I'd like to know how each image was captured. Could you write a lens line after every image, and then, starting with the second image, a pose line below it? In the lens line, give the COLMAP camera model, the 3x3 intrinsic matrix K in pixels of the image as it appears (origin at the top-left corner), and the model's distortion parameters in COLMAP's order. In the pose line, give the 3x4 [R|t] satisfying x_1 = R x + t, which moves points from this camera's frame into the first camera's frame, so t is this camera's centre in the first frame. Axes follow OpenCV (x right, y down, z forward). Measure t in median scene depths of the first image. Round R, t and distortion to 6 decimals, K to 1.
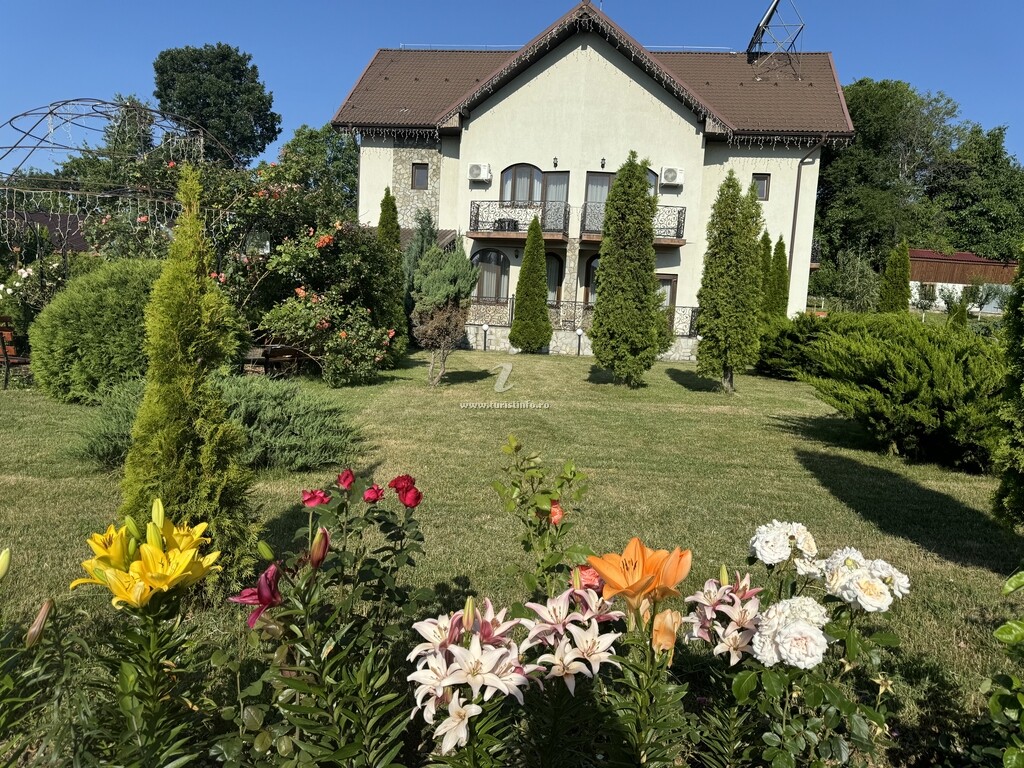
lens RADIAL K [[761.5, 0, 535.6], [0, 761.5, 378.1], [0, 0, 1]] dist [0.076353, -0.091598]
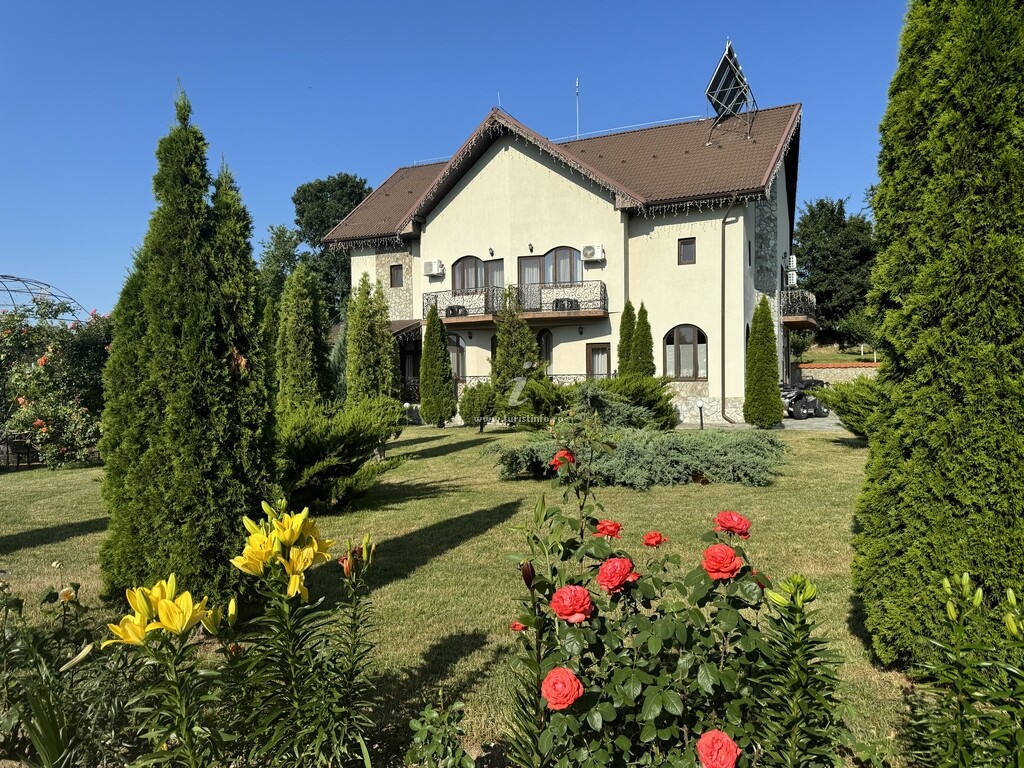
lens RADIAL K [[761.5, 0, 517.8], [0, 761.5, 387.3], [0, 0, 1]] dist [0.076353, -0.091598]
pose [[0.947151, -0.062642, -0.314612, 0.390301], [0.038367, 0.995830, -0.082771, 0.005365], [0.318485, 0.066326, 0.945605, -0.016124]]
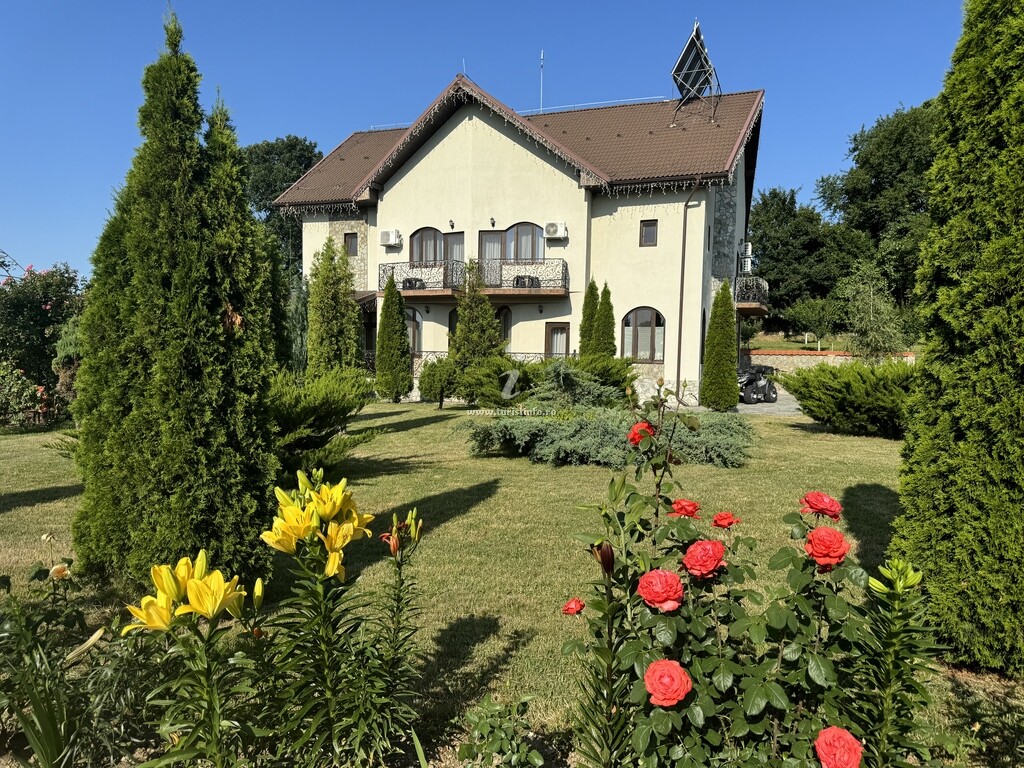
lens RADIAL K [[761.5, 0, 525.9], [0, 761.5, 396.6], [0, 0, 1]] dist [0.076353, -0.091598]
pose [[0.970996, -0.022876, -0.238000, 0.372739], [0.013537, 0.999076, -0.040801, 0.005993], [0.238713, 0.036396, 0.970408, -0.011512]]
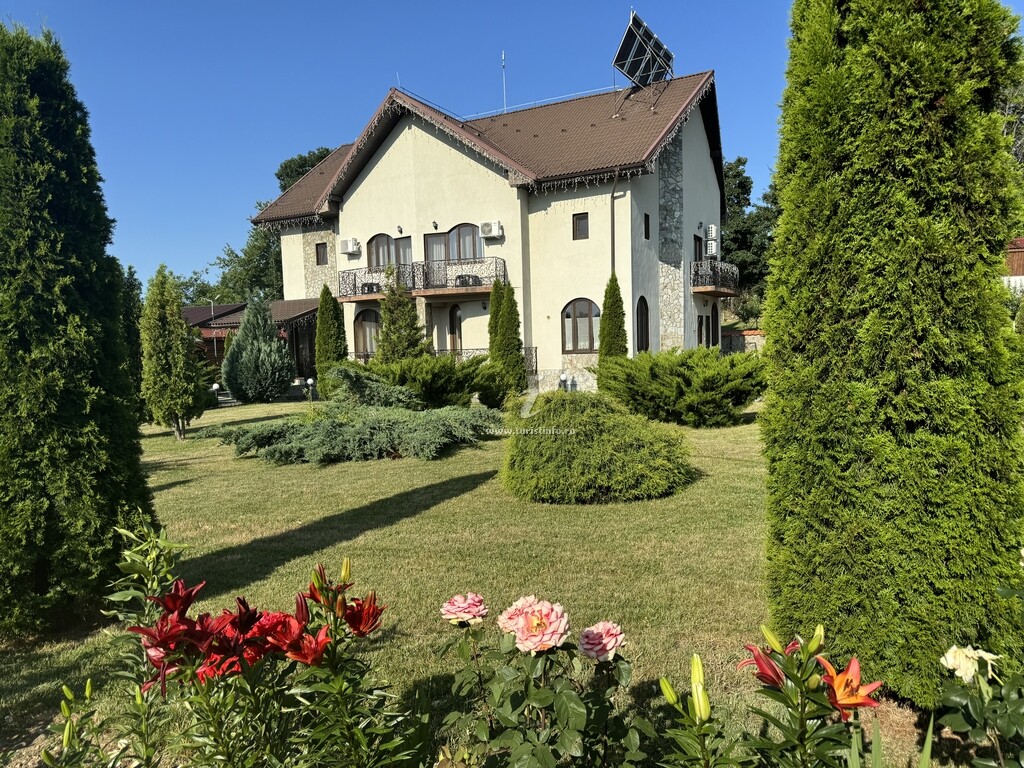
lens RADIAL K [[761.5, 0, 523.2], [0, 761.5, 393.6], [0, 0, 1]] dist [0.076353, -0.091598]
pose [[0.927776, -0.057666, -0.368654, 0.591419], [0.049508, 0.998275, -0.031559, 0.005829], [0.369838, 0.011029, 0.929031, 0.014512]]
